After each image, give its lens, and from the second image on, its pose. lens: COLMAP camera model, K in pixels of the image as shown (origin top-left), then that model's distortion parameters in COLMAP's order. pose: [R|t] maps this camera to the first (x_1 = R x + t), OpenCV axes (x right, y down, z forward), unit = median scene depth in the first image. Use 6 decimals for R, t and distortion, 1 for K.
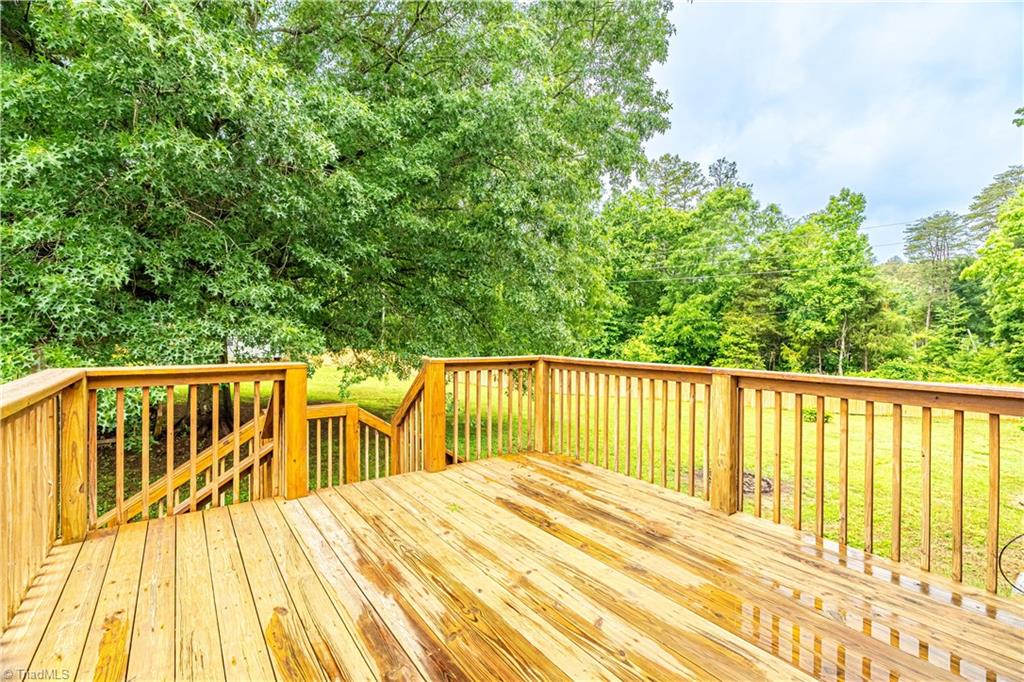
lens RADIAL K [[445.5, 0, 515.2], [0, 445.5, 336.6], [0, 0, 1]] dist [0.002231, 0.000165]
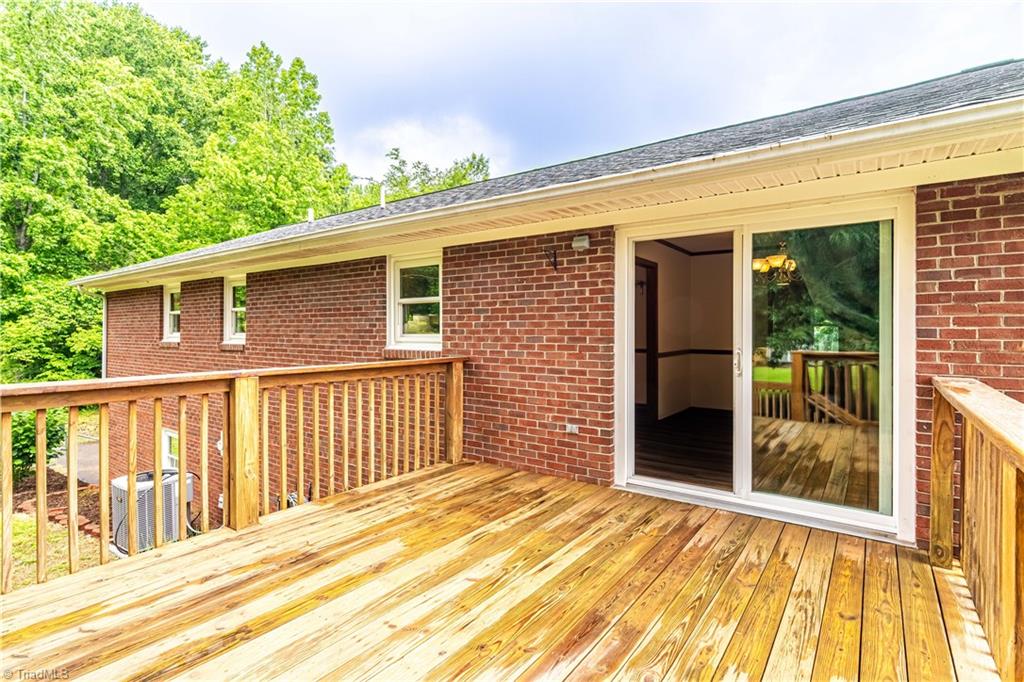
lens RADIAL K [[493.0, 0, 515.4], [0, 493.0, 336.8], [0, 0, 1]] dist [0.001182, 0.000134]
pose [[-0.283883, -0.014492, 0.958749, -0.794032], [0.004074, 0.999859, 0.016320, -0.010615], [-0.958850, 0.008539, -0.283784, 0.928689]]
